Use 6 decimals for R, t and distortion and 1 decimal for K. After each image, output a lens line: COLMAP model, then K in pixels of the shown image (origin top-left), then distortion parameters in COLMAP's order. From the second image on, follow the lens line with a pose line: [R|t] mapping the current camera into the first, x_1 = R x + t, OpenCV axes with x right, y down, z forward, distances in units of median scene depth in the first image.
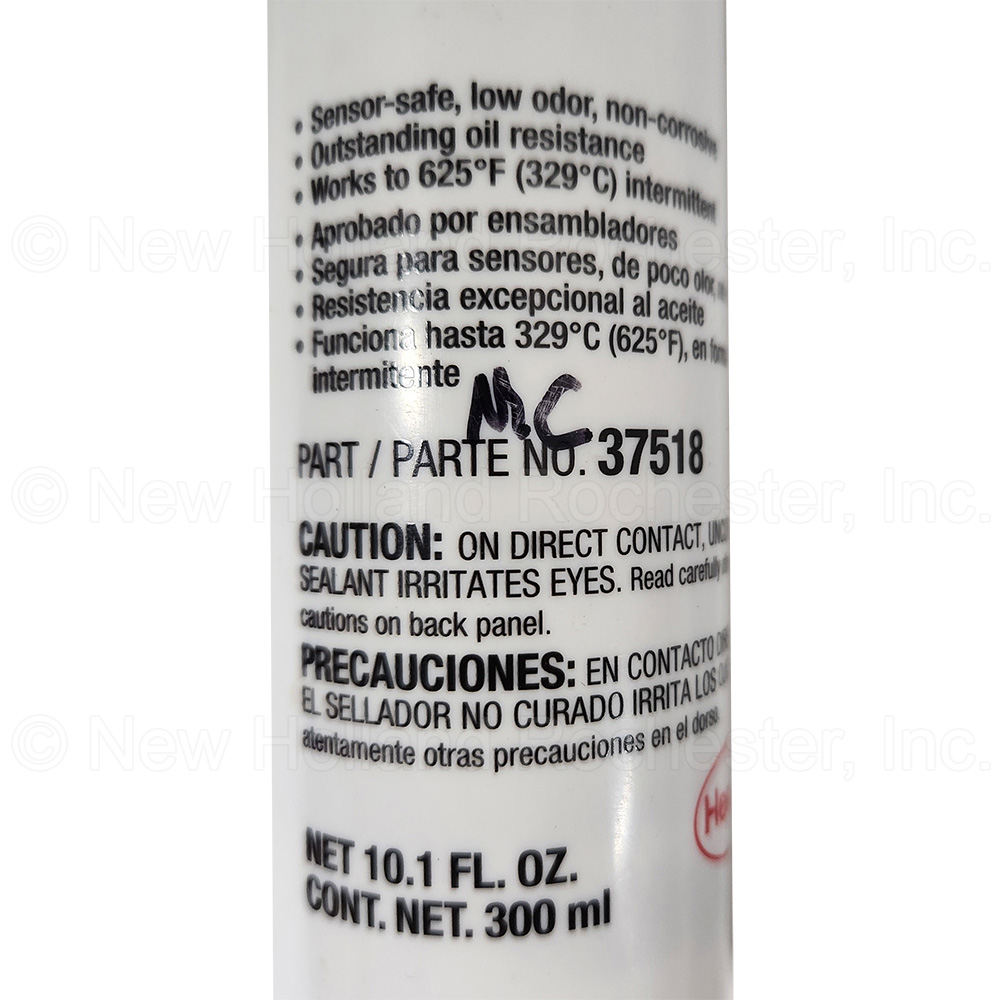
lens RADIAL K [[955.0, 0, 589.8], [0, 955.0, 500.1], [0, 0, 1]] dist [-0.037312, -0.019153]
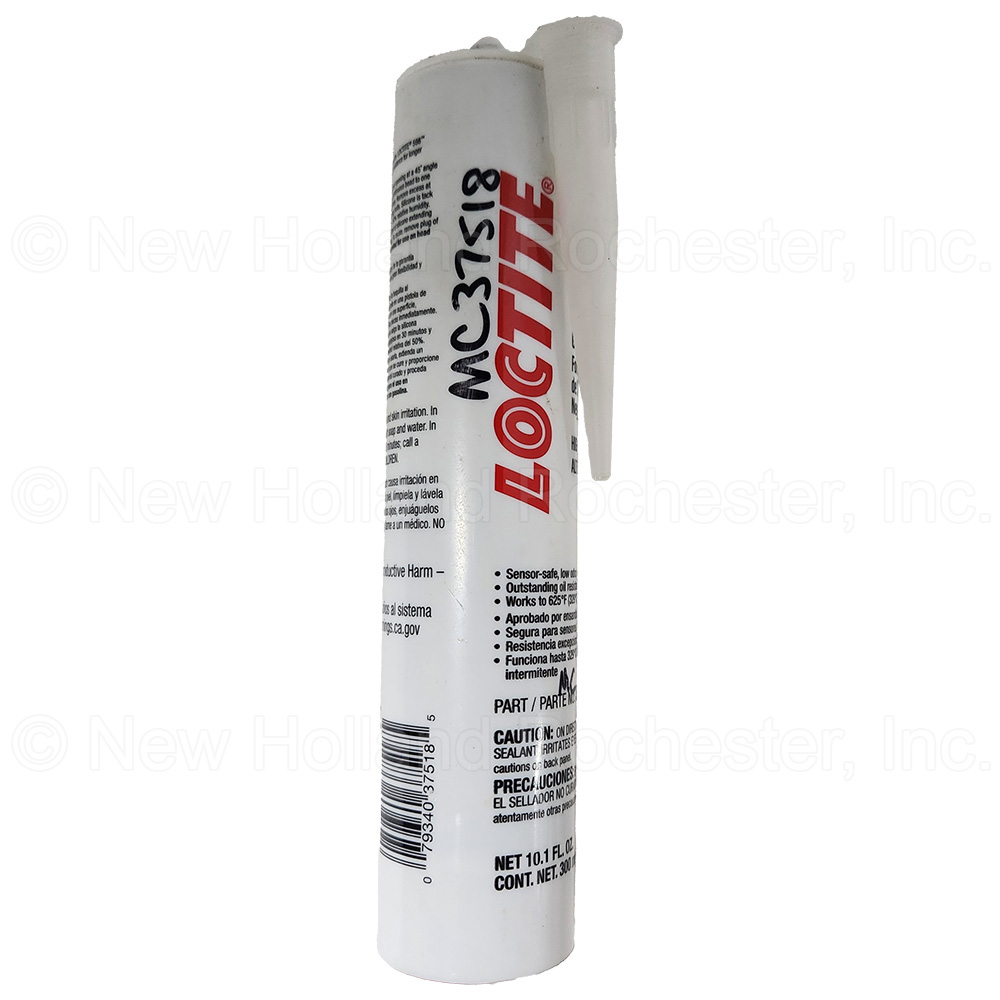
lens RADIAL K [[968.9, 0, 500.0], [0, 968.9, 500.0], [0, 0, 1]] dist [-0.021340, -0.007199]
pose [[0.608109, 0.060406, 0.791552, -2.496123], [0.013663, 0.996157, -0.086517, -0.384336], [-0.793736, 0.063426, 0.604946, -0.626104]]
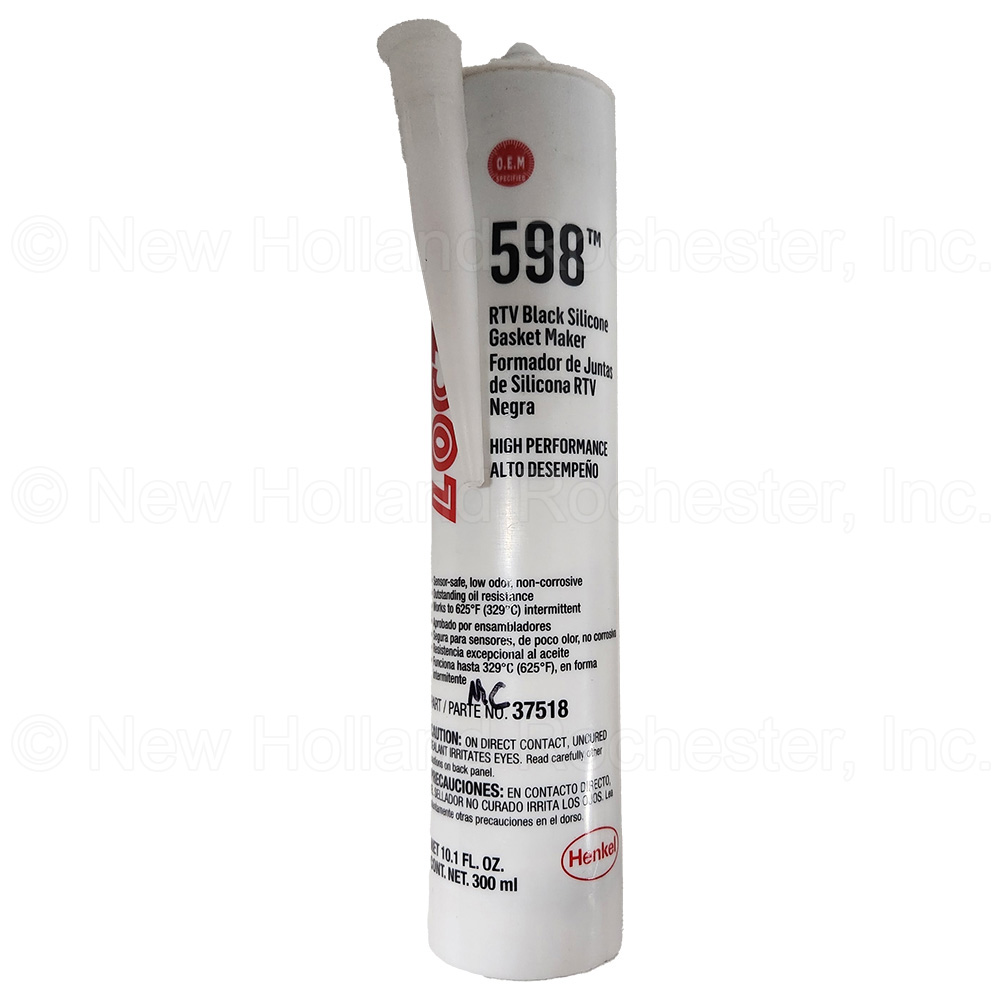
lens RADIAL K [[955.0, 0, 589.8], [0, 955.0, 500.1], [0, 0, 1]] dist [-0.037312, -0.019153]
pose [[0.873003, -0.020299, -0.487293, 1.537863], [-0.016379, 0.997350, -0.070890, -0.460481], [0.487440, 0.069869, 0.870357, -1.292032]]
